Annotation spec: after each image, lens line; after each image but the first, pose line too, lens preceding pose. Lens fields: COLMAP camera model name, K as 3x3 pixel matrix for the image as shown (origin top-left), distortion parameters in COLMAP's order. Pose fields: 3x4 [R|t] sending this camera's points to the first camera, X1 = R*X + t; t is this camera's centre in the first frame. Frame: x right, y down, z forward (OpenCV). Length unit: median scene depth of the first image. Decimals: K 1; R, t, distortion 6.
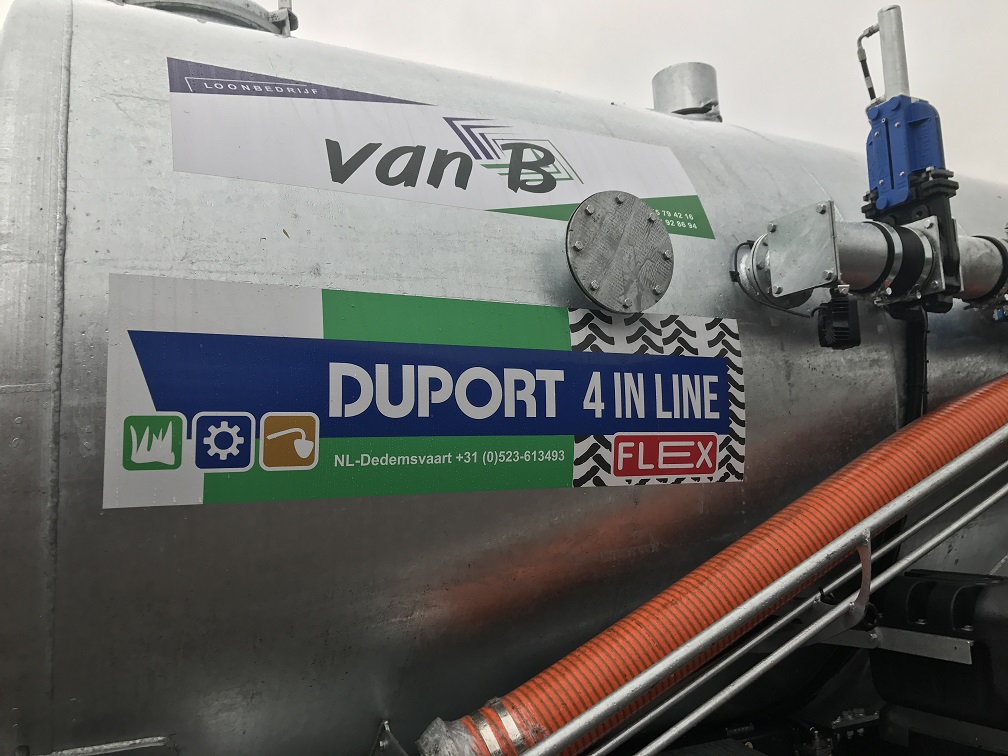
lens RADIAL K [[840.8, 0, 504.0], [0, 840.8, 378.0], [0, 0, 1]] dist [0.057701, -0.070061]
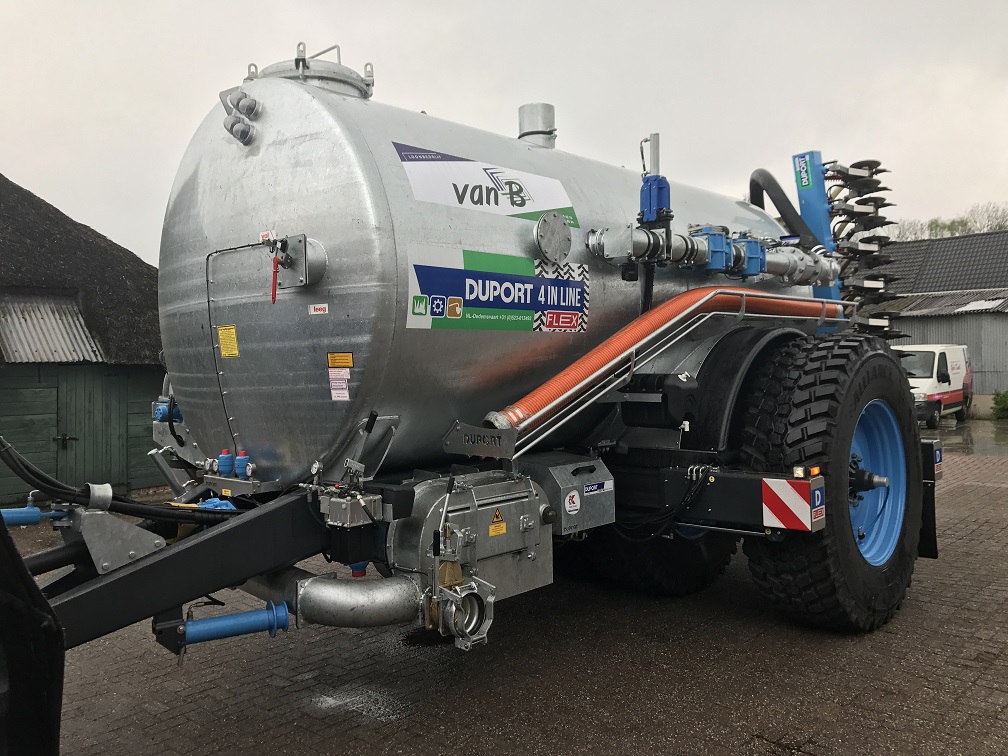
lens RADIAL K [[832.1, 0, 504.0], [0, 832.1, 378.0], [0, 0, 1]] dist [0.185671, -0.449161]
pose [[0.938597, 0.018718, 0.344508, -0.798435], [-0.067525, 0.989182, 0.130225, -0.047536], [-0.338344, -0.145492, 0.929707, -1.230274]]
